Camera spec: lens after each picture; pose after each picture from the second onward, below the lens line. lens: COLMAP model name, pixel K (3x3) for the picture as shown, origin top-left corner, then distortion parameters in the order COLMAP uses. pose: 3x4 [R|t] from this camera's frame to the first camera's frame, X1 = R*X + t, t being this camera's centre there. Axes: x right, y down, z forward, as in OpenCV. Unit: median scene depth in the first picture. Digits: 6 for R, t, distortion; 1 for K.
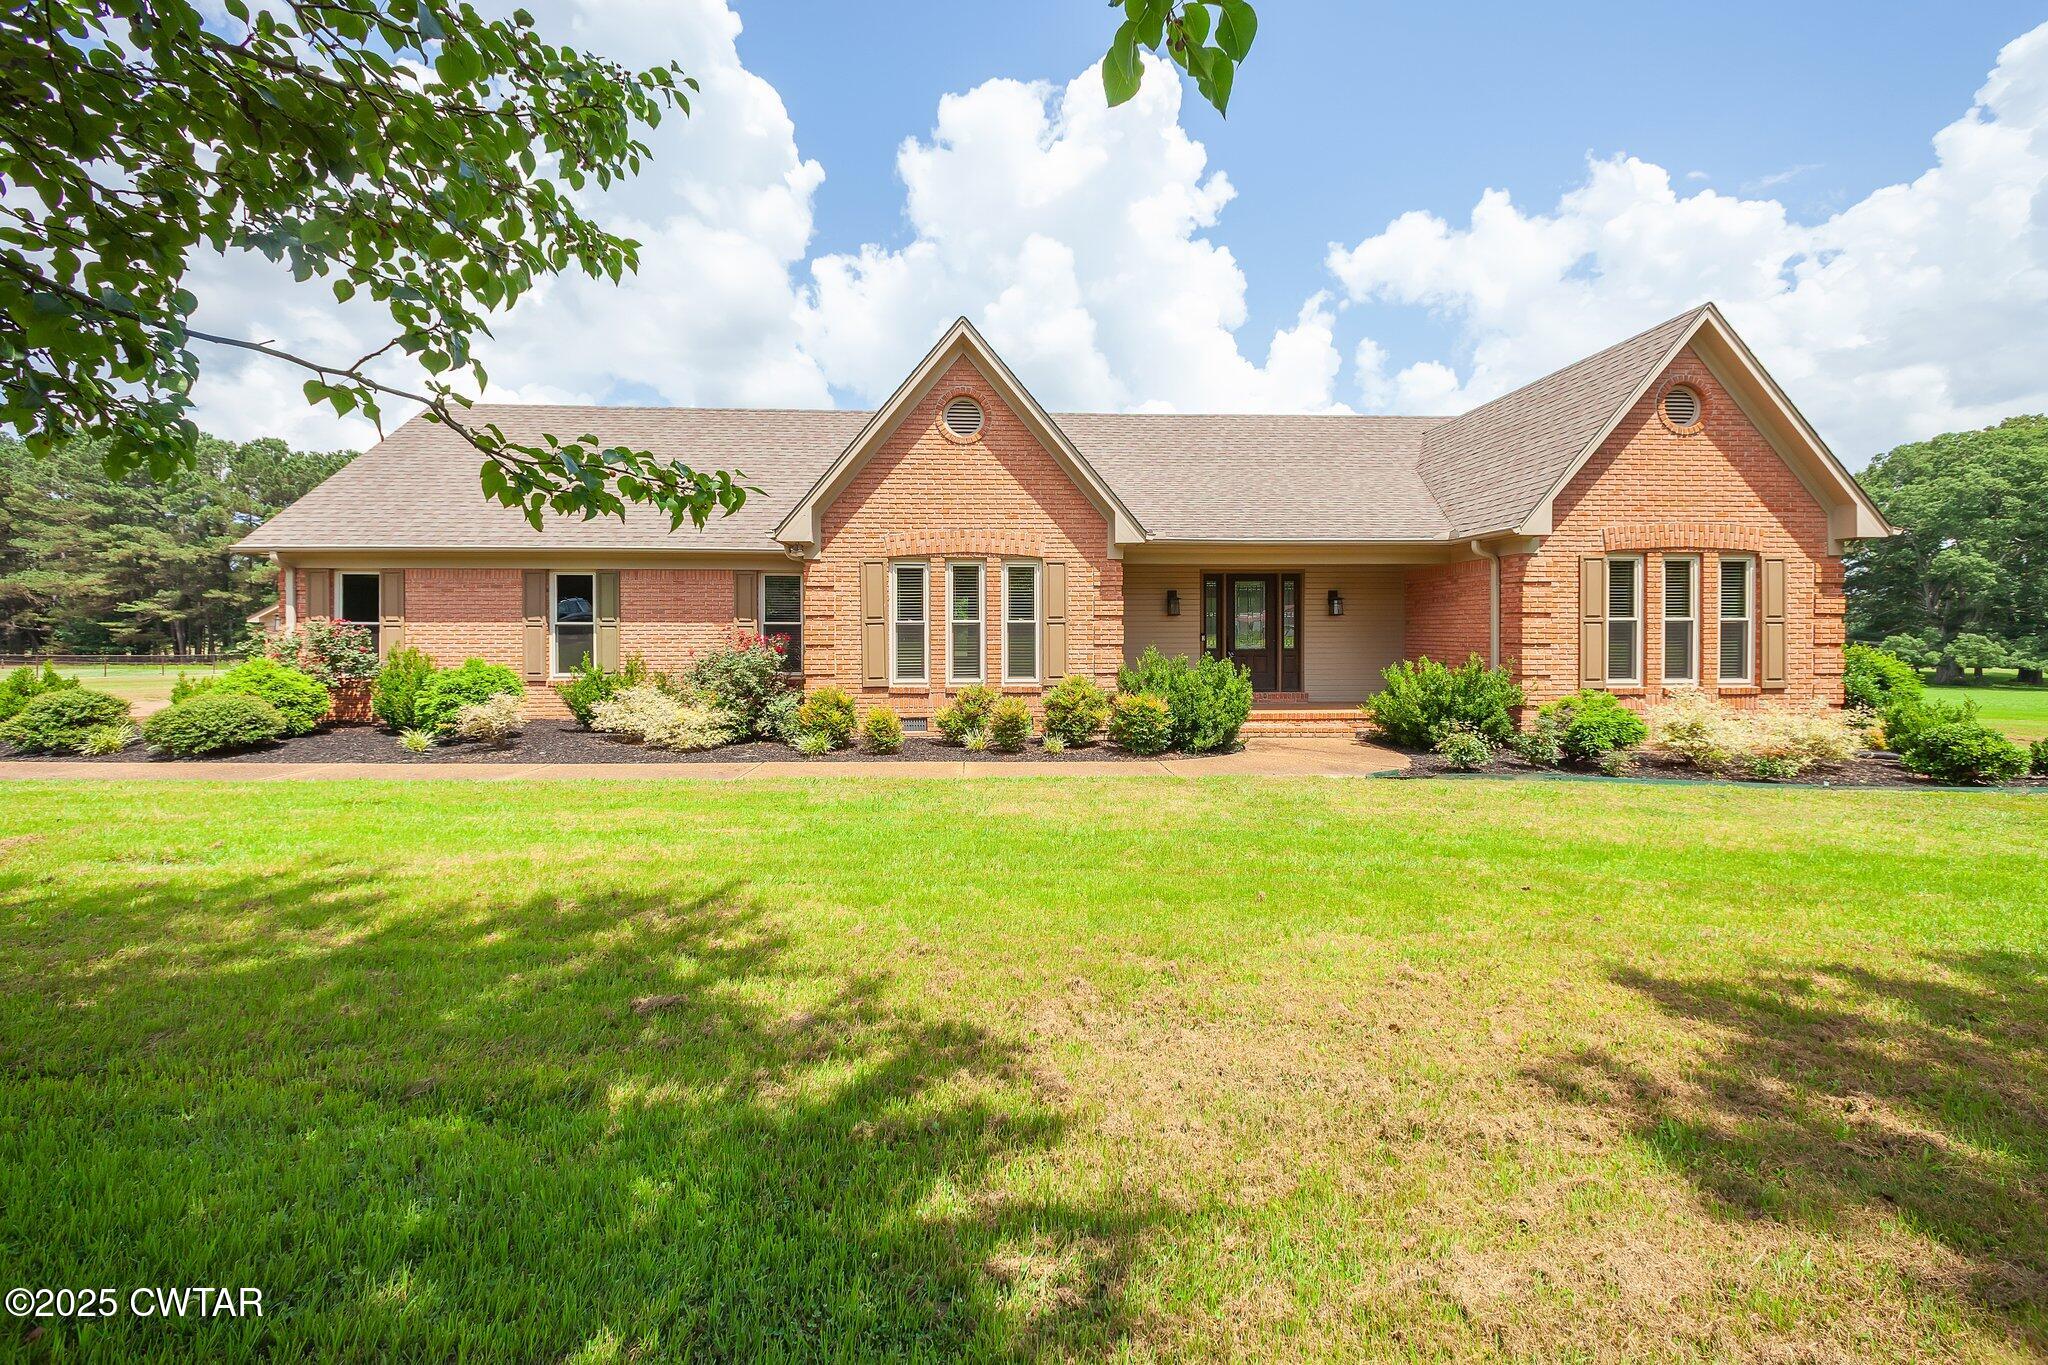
lens RADIAL K [[824.4, 0, 1026.7], [0, 824.4, 642.7], [0, 0, 1]] dist [0.005474, -0.000101]
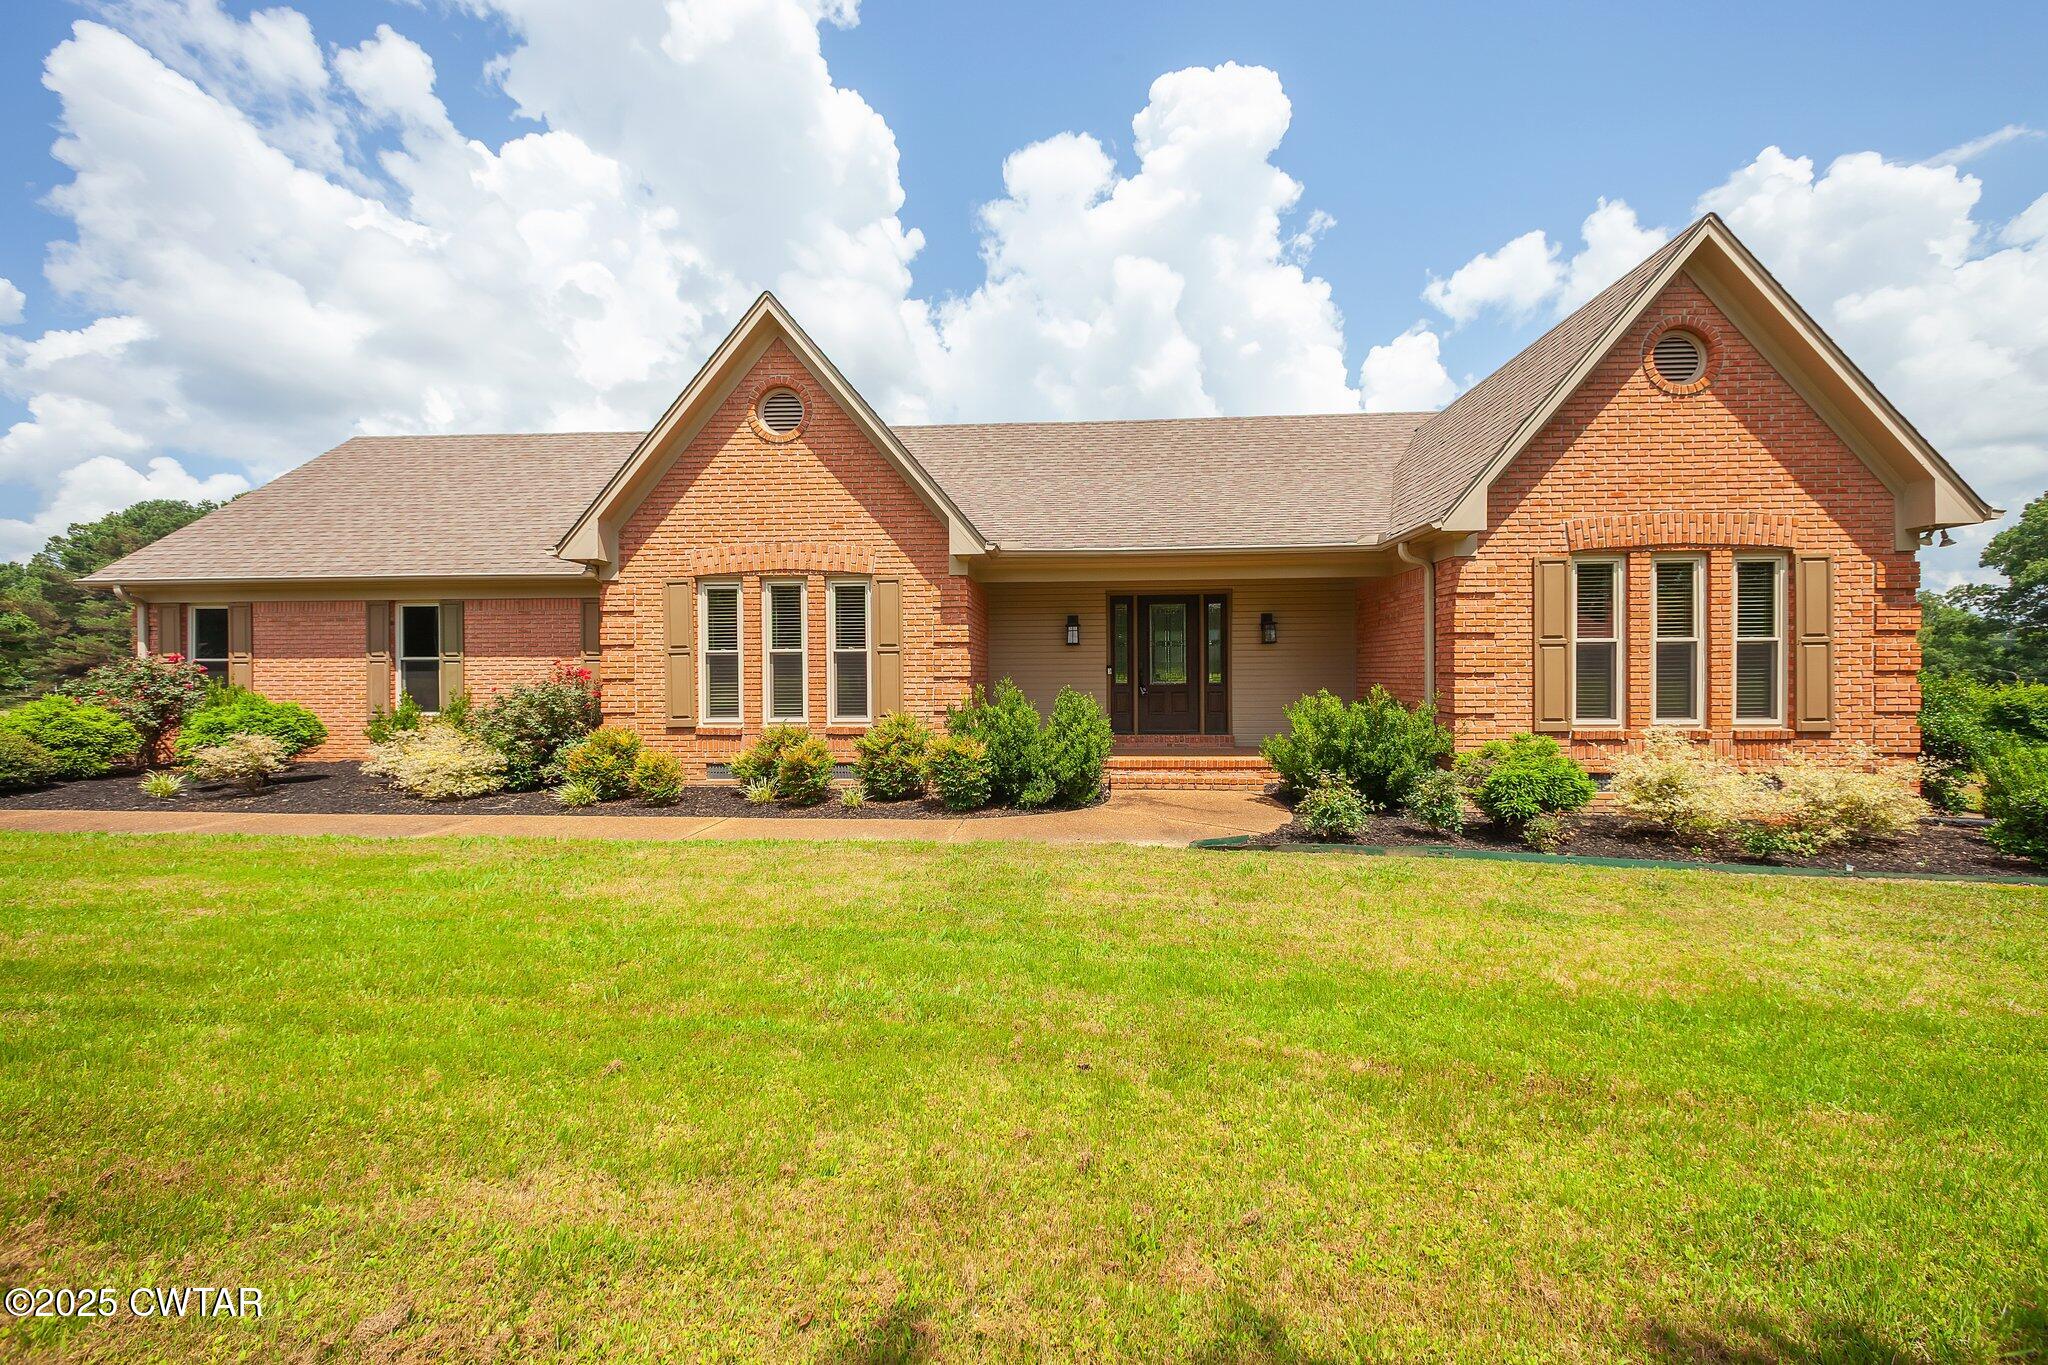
lens RADIAL K [[806.6, 0, 1060.8], [0, 806.6, 683.1], [0, 0, 1]] dist [0.008925, -0.000392]
pose [[0.994429, -0.003590, -0.105345, 0.305440], [0.003020, 0.999980, -0.005576, 0.013551], [0.105363, 0.005227, 0.994420, 0.203826]]
